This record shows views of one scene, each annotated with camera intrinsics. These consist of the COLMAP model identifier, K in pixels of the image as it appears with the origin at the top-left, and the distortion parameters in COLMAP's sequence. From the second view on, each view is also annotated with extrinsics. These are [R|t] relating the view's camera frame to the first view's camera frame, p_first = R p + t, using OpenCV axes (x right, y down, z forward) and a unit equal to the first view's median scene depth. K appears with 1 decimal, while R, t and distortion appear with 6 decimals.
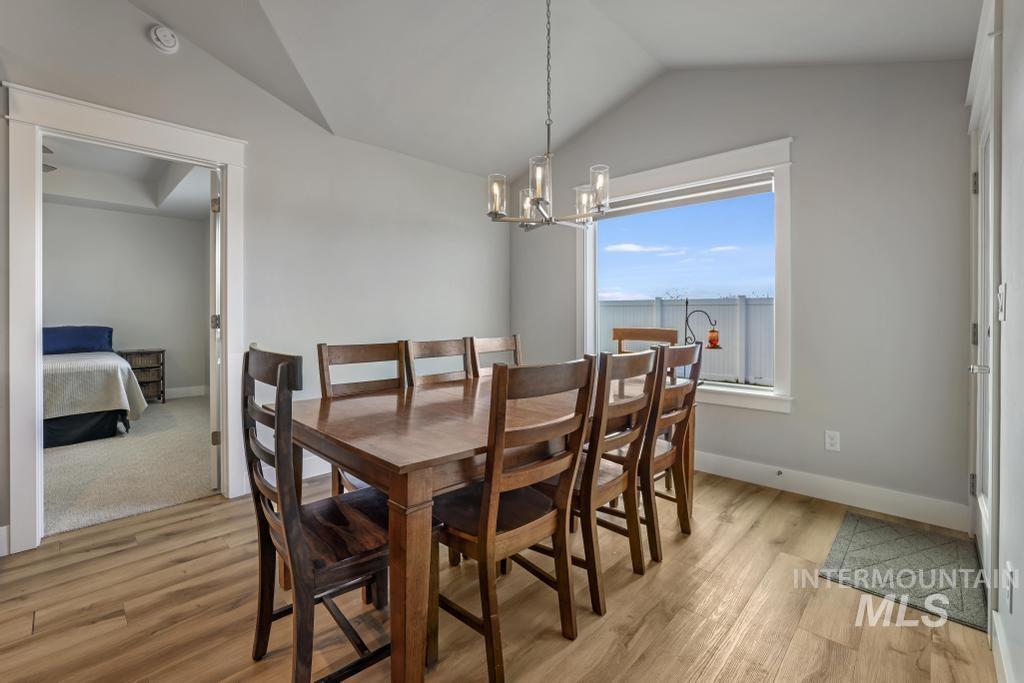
lens RADIAL K [[446.3, 0, 498.2], [0, 446.3, 316.2], [0, 0, 1]] dist [-0.025720, 0.004534]
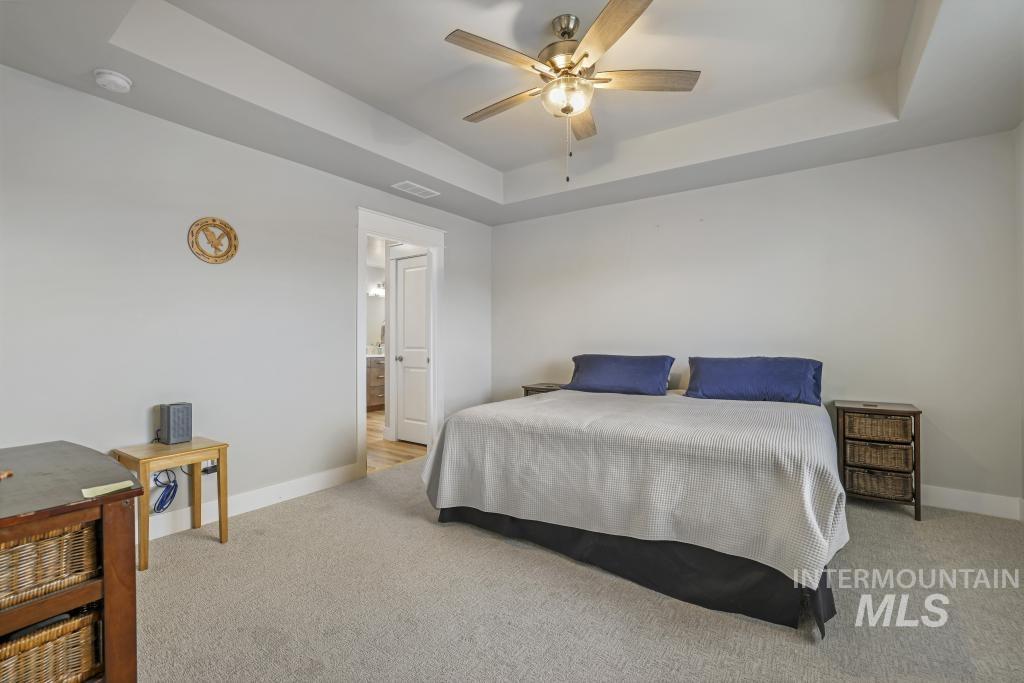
lens RADIAL K [[446.3, 0, 512.9], [0, 446.3, 338.9], [0, 0, 1]] dist [-0.025720, 0.004534]
pose [[0.159138, -0.004060, -0.987248, -0.497025], [0.003834, 0.999987, -0.003495, -0.004082], [0.987249, -0.003229, 0.159151, 0.677530]]
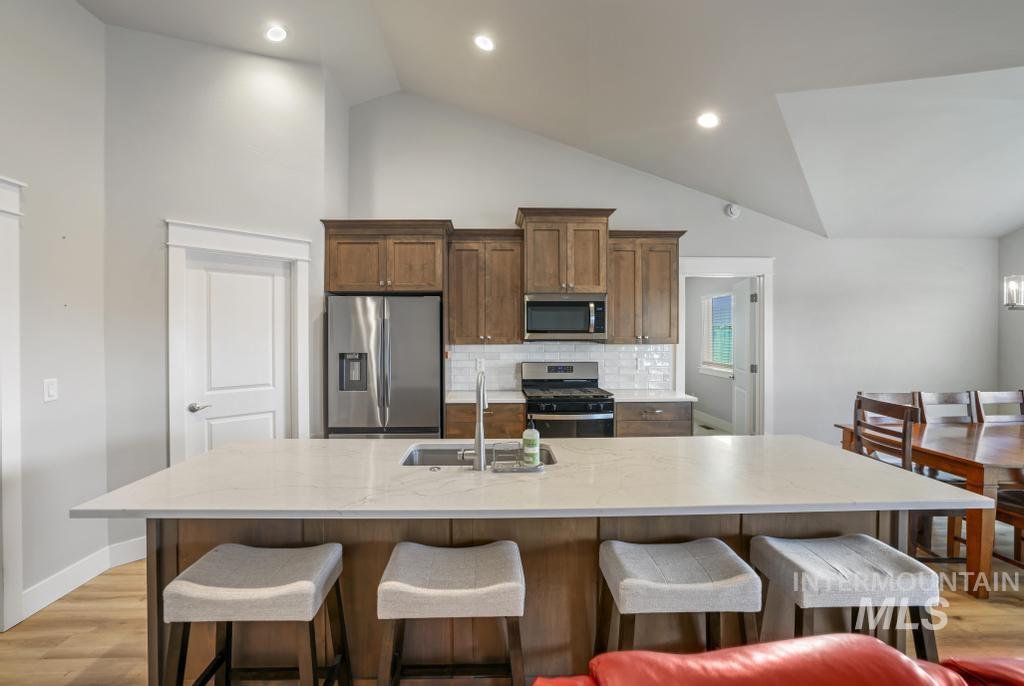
lens RADIAL K [[446.3, 0, 506.4], [0, 446.3, 341.2], [0, 0, 1]] dist [-0.025720, 0.004534]
pose [[0.726114, 0.003819, -0.687564, -0.138512], [0.004888, 0.999931, 0.010717, -0.090978], [0.687557, -0.011142, 0.726045, -0.664347]]
